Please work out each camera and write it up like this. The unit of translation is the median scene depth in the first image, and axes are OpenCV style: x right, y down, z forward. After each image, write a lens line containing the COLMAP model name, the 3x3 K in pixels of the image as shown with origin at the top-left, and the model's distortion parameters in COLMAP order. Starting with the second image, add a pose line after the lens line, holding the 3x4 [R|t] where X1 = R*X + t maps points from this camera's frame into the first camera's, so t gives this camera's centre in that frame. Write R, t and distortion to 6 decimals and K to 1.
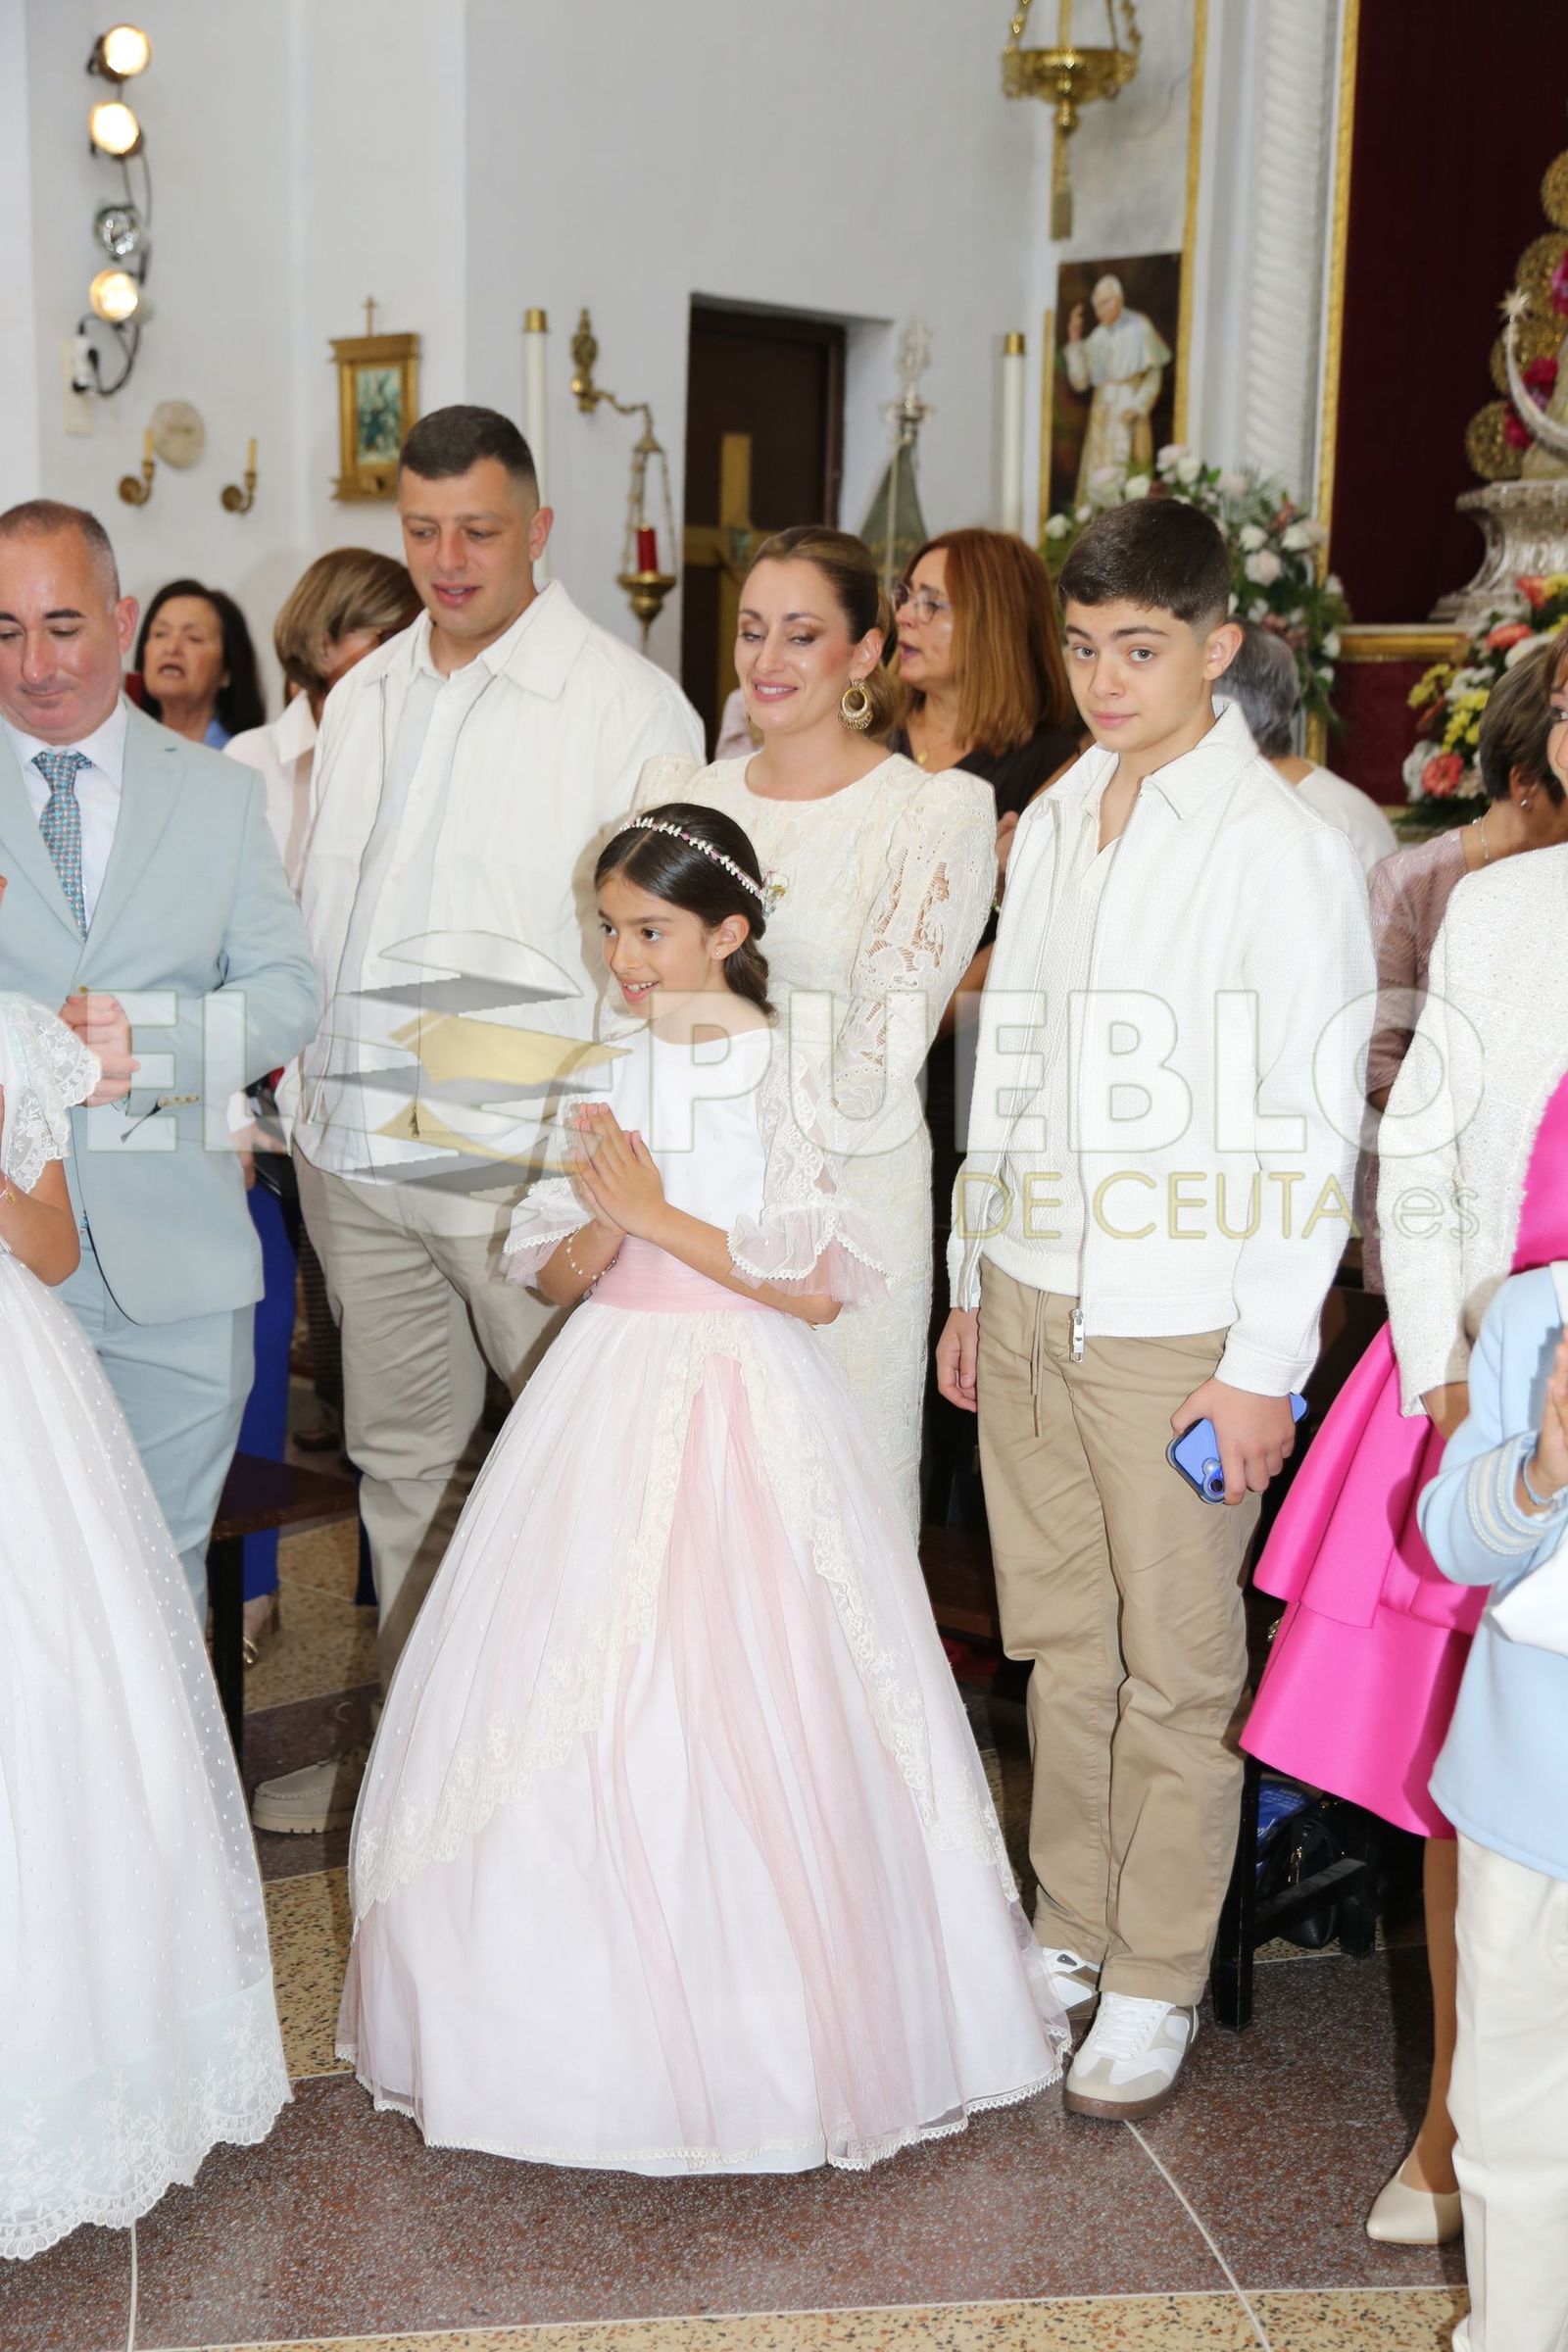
lens RADIAL K [[1985.7, 0, 788.9], [0, 1985.7, 1186.3], [0, 0, 1]] dist [-0.048489, 0.077001]
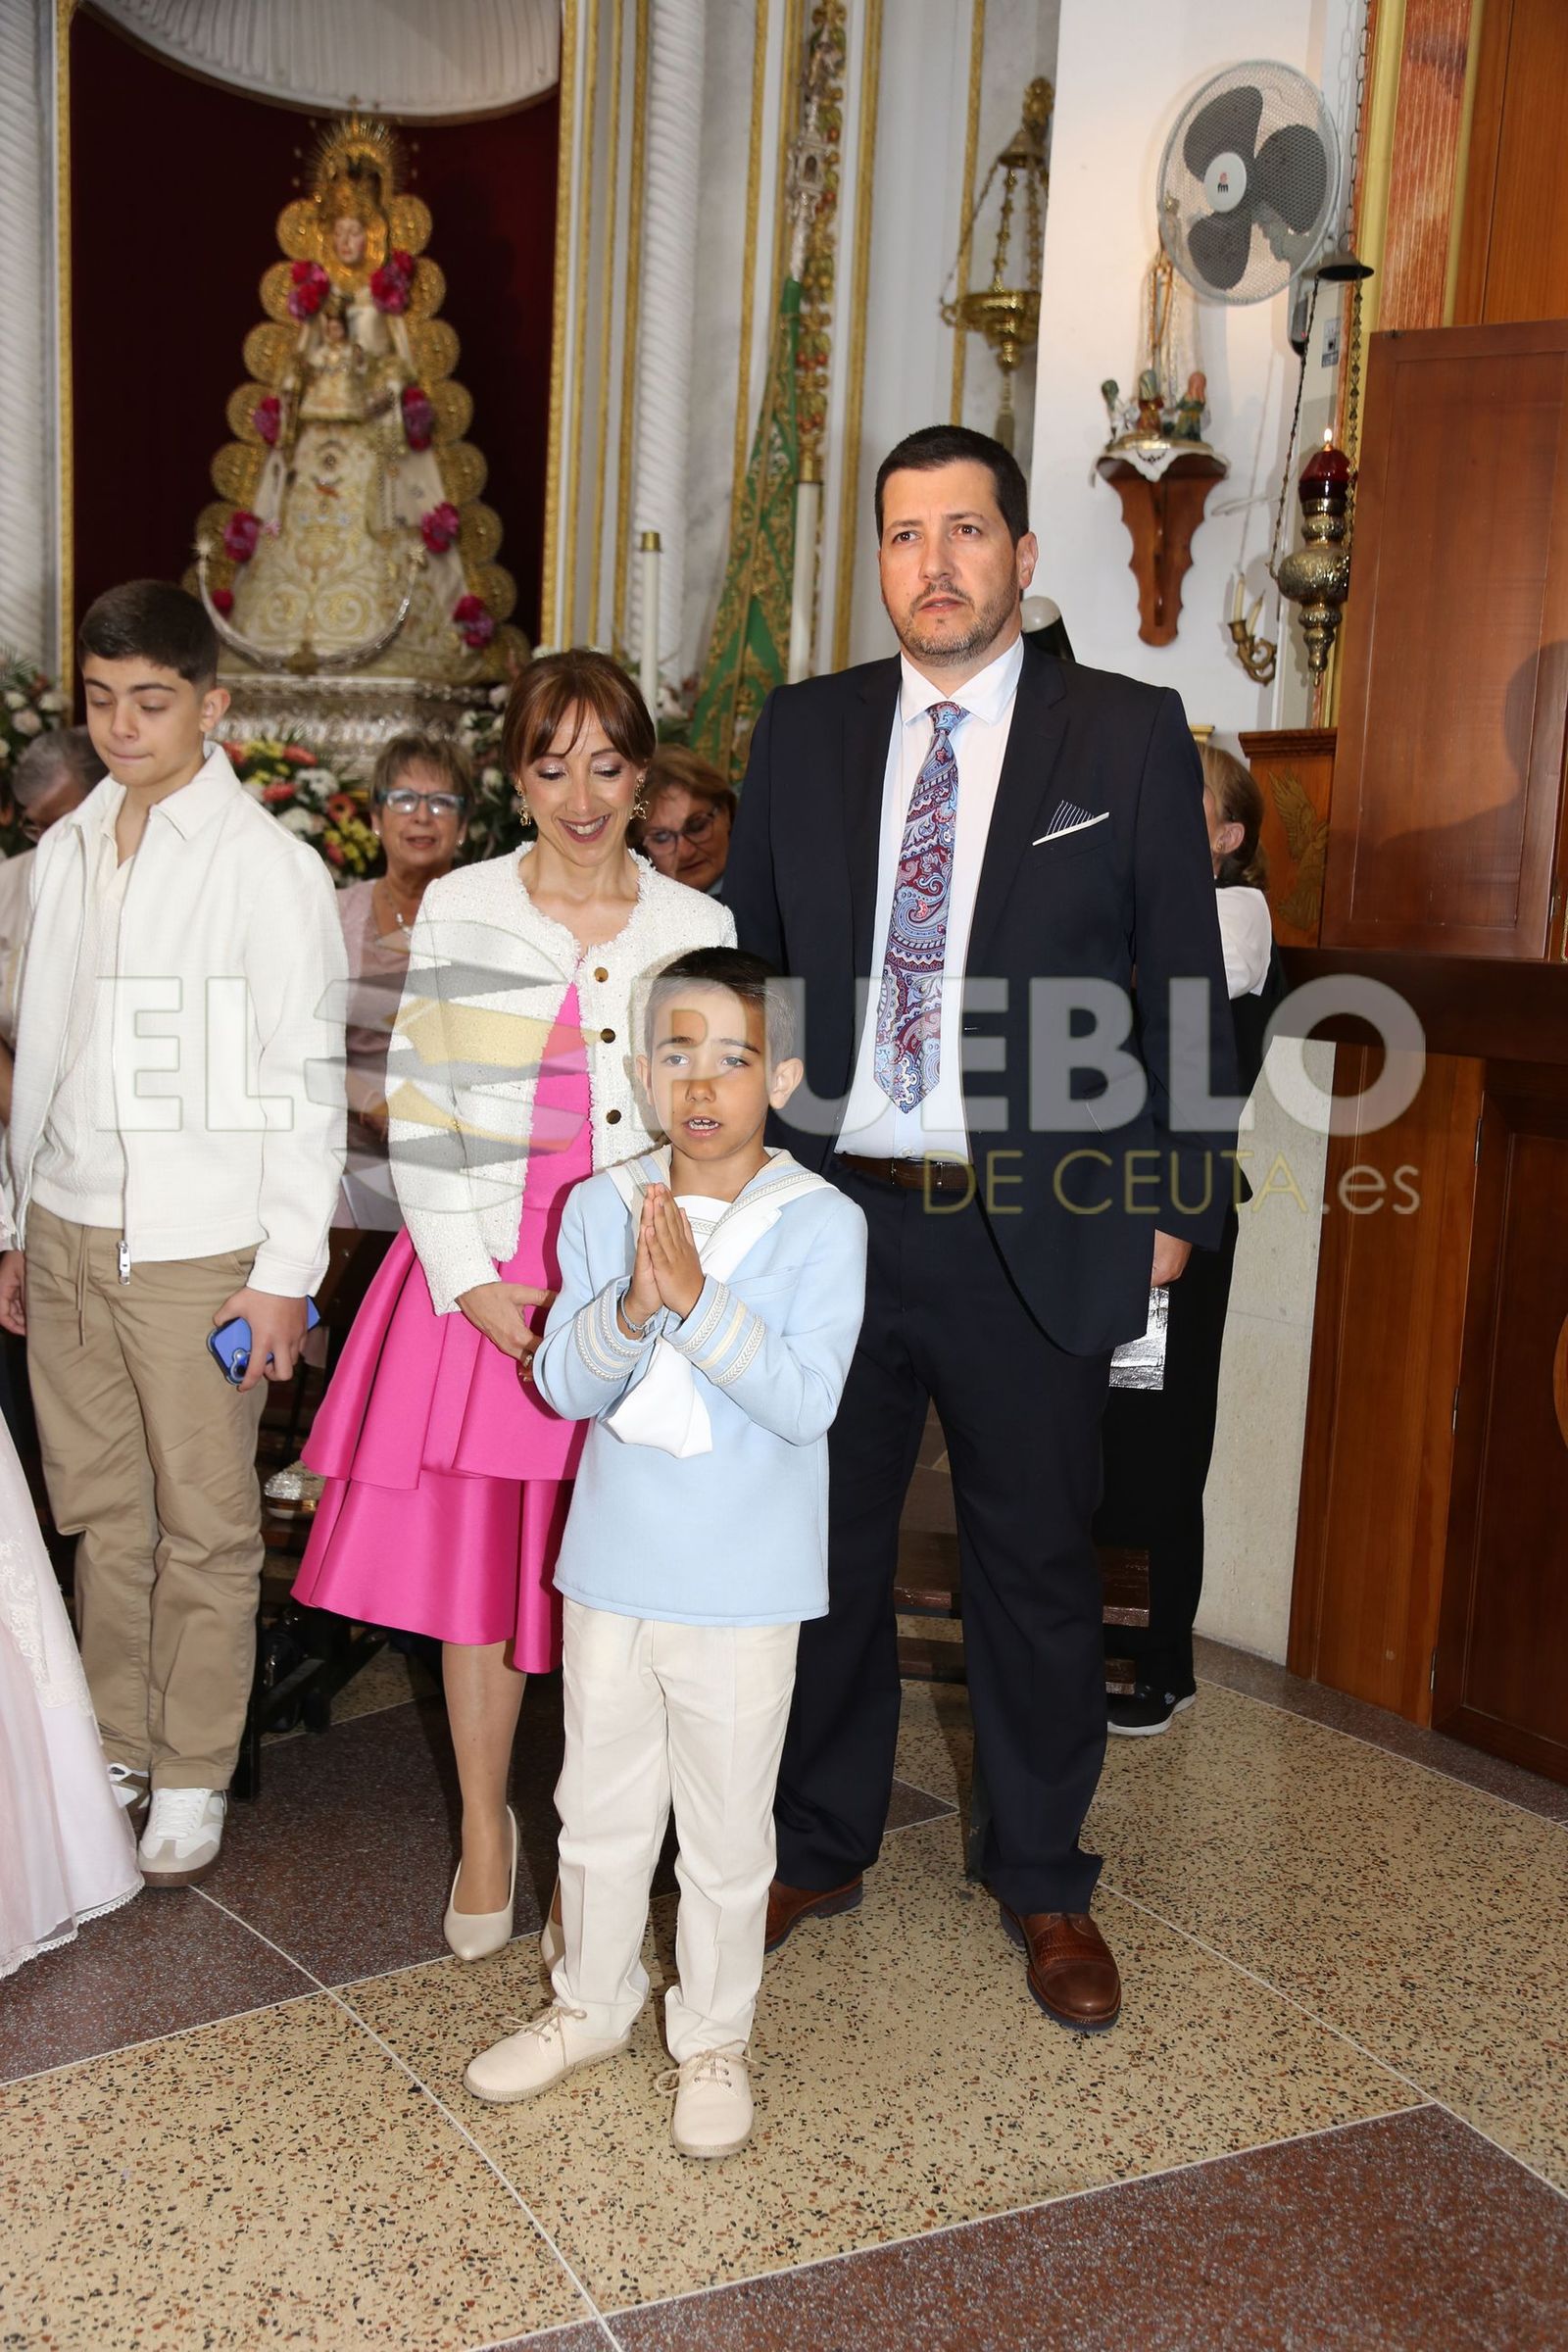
lens RADIAL K [[1630.4, 0, 783.8], [0, 1630.4, 1119.9], [0, 0, 1]] dist [-0.065781, 0.021288]
pose [[0.902138, -0.032538, 0.430220, 0.093356], [0.024622, 0.999410, 0.023956, -0.026322], [-0.430745, -0.011019, 0.902406, -0.070986]]
